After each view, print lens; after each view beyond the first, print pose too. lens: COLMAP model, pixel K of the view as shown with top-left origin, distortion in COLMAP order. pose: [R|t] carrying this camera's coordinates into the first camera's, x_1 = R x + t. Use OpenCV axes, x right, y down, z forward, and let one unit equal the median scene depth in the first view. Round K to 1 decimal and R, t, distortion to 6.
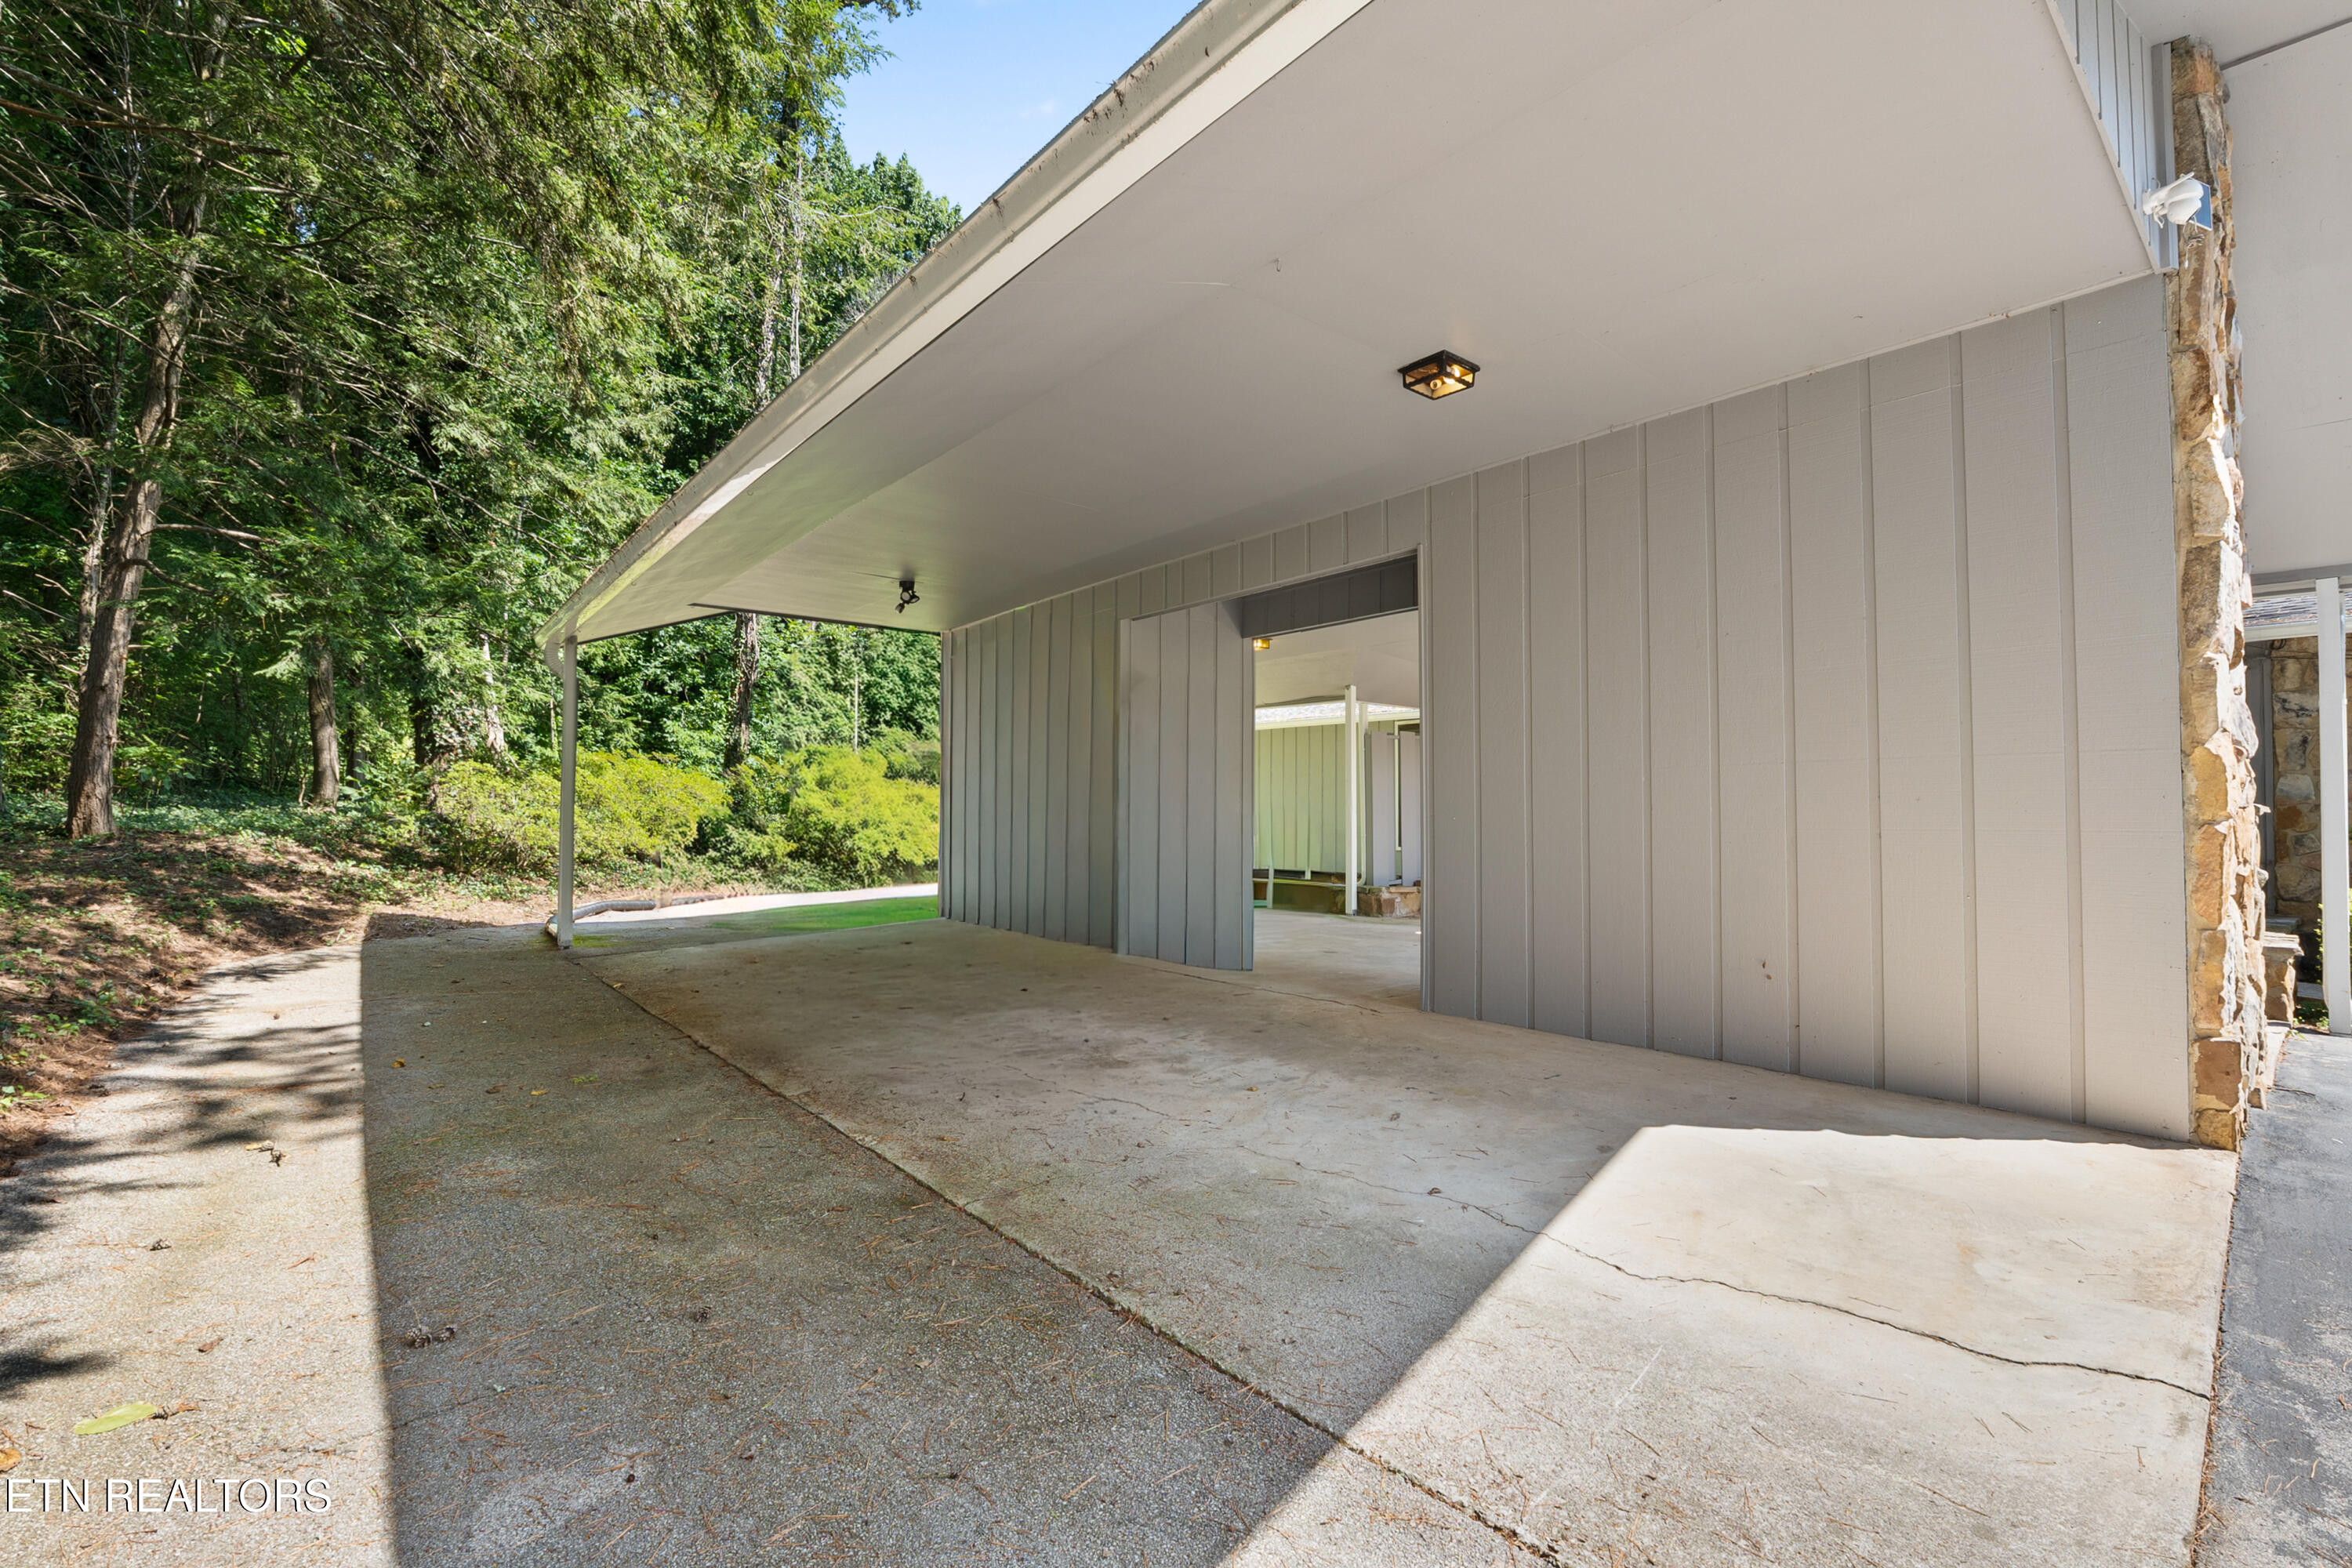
lens RADIAL K [[1050.7, 0, 1186.7], [0, 1050.7, 785.2], [0, 0, 1]] dist [-0.018194, -0.000056]
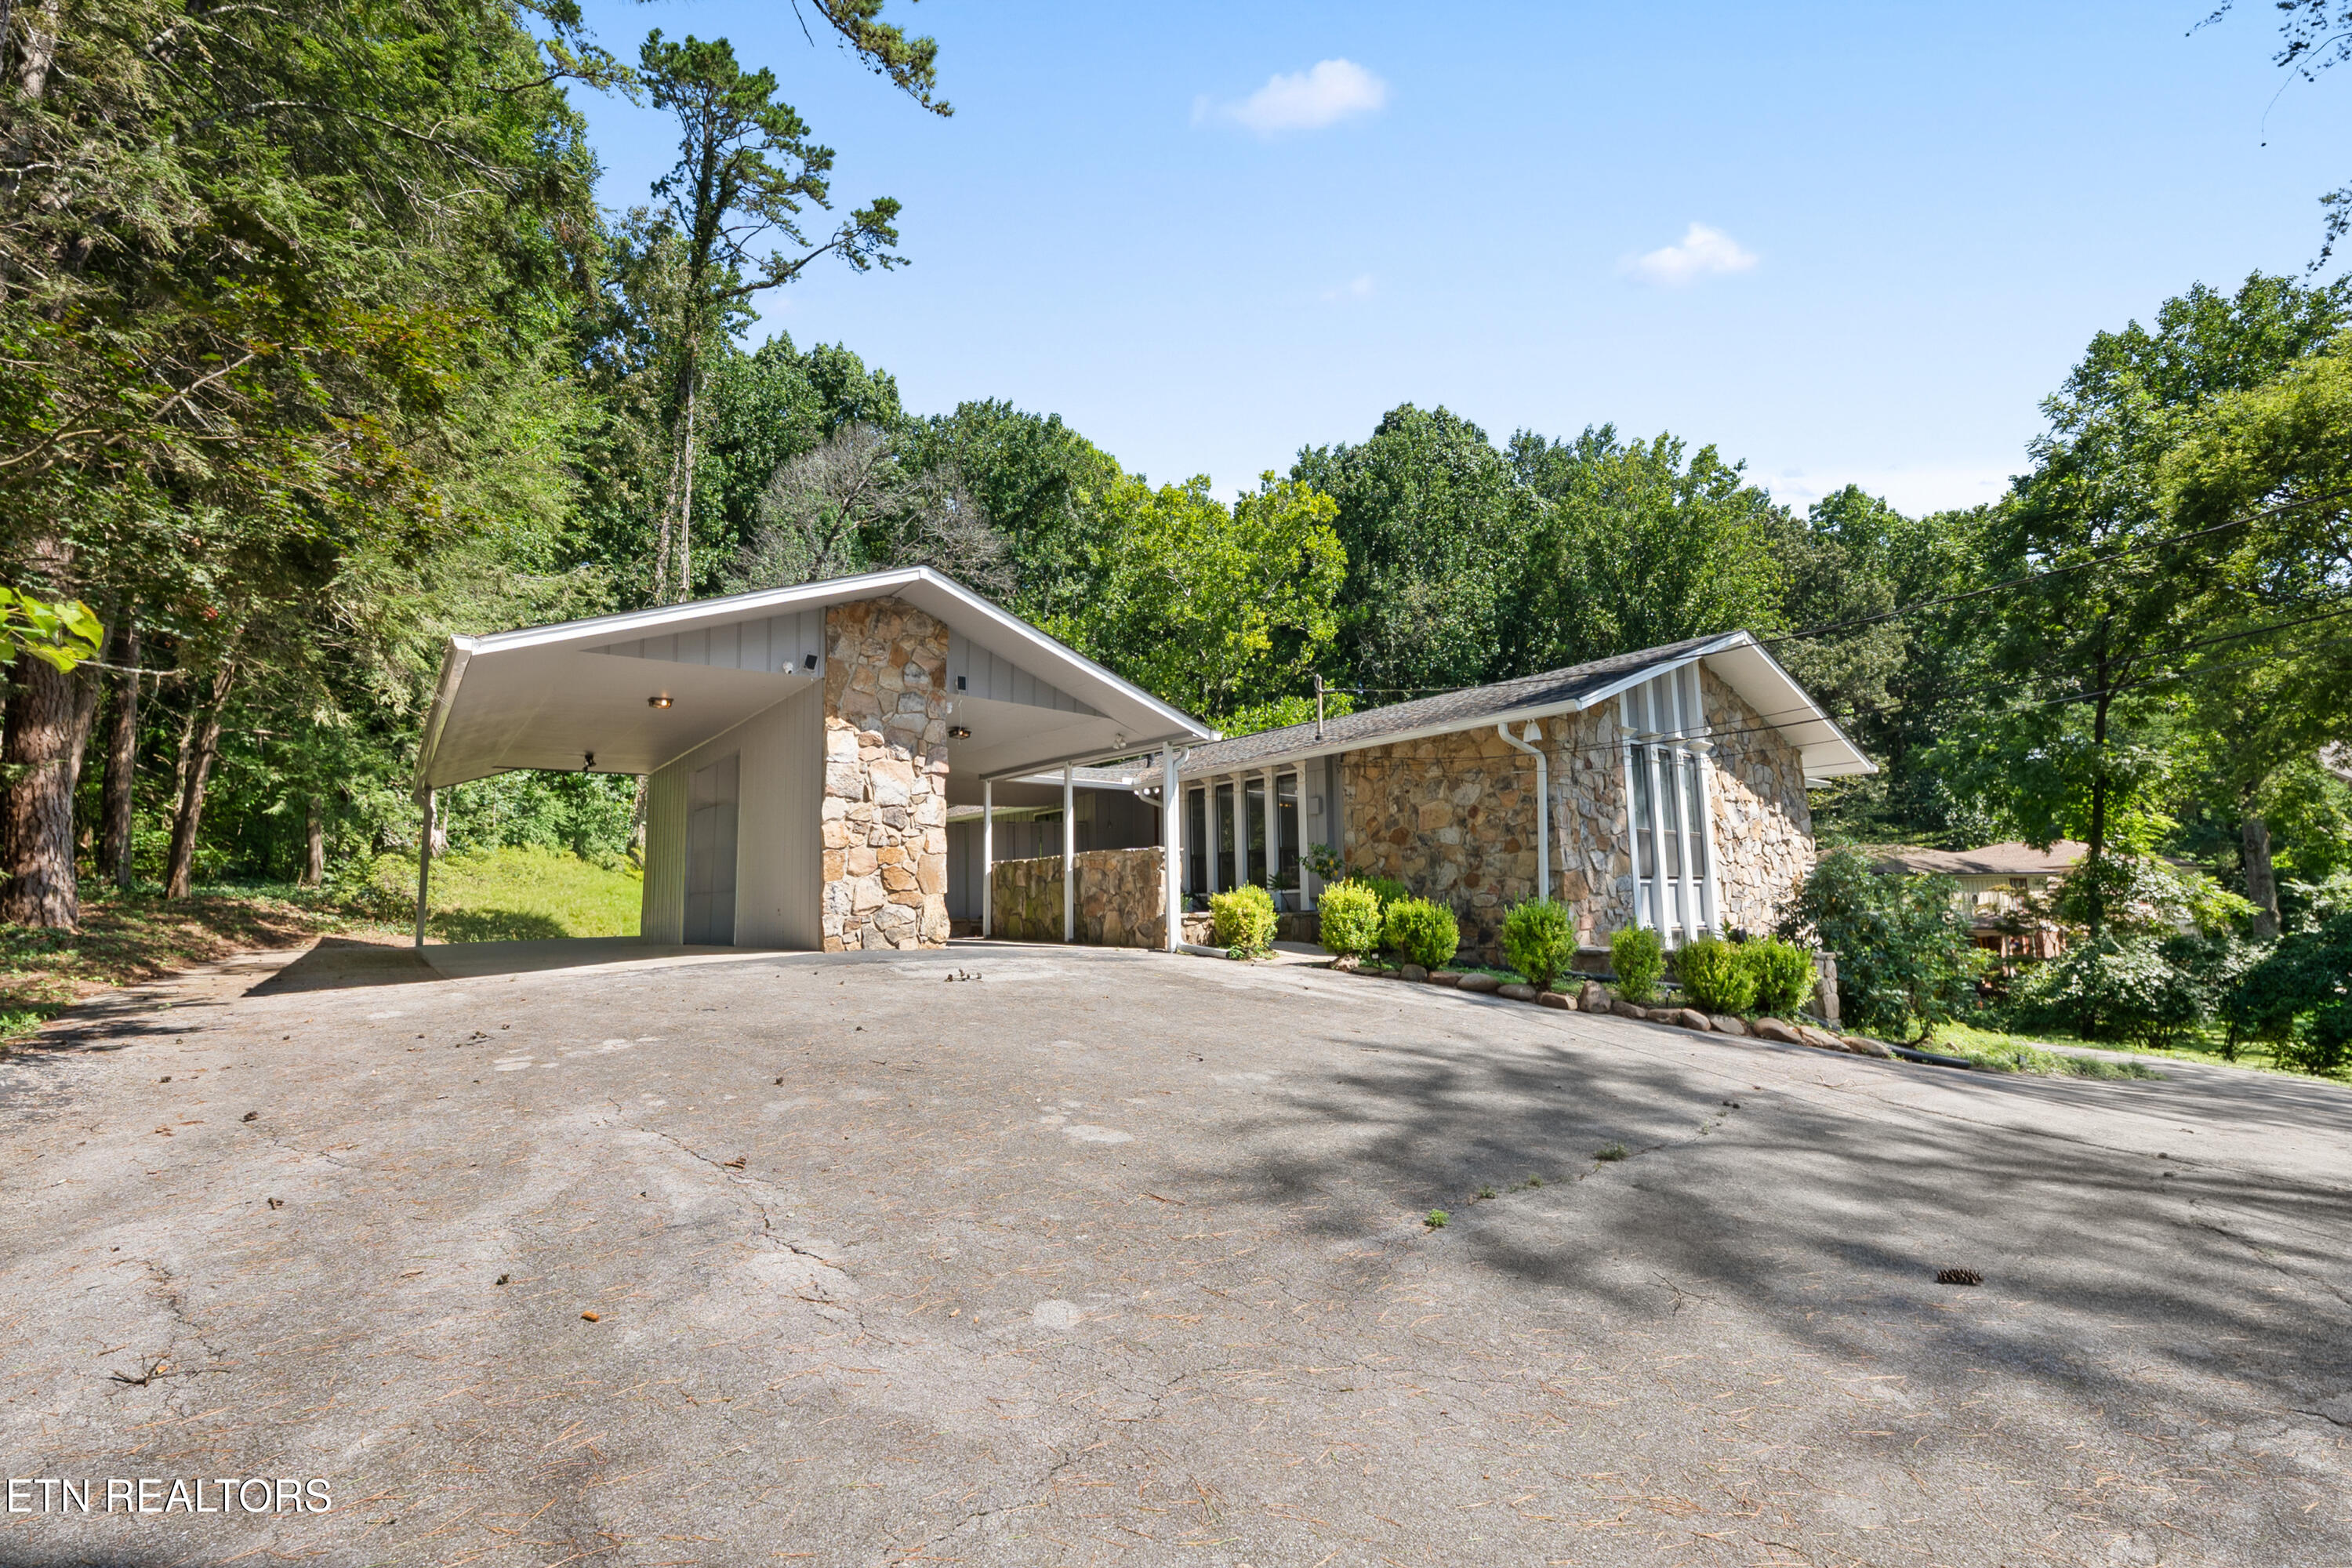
lens RADIAL K [[1050.7, 0, 1166.3], [0, 1050.7, 777.5], [0, 0, 1]] dist [-0.018194, -0.000056]
pose [[0.998915, -0.027566, -0.037525, 0.736515], [0.024150, 0.995774, -0.088609, 0.038126], [0.039809, 0.087606, 0.995359, -0.746456]]
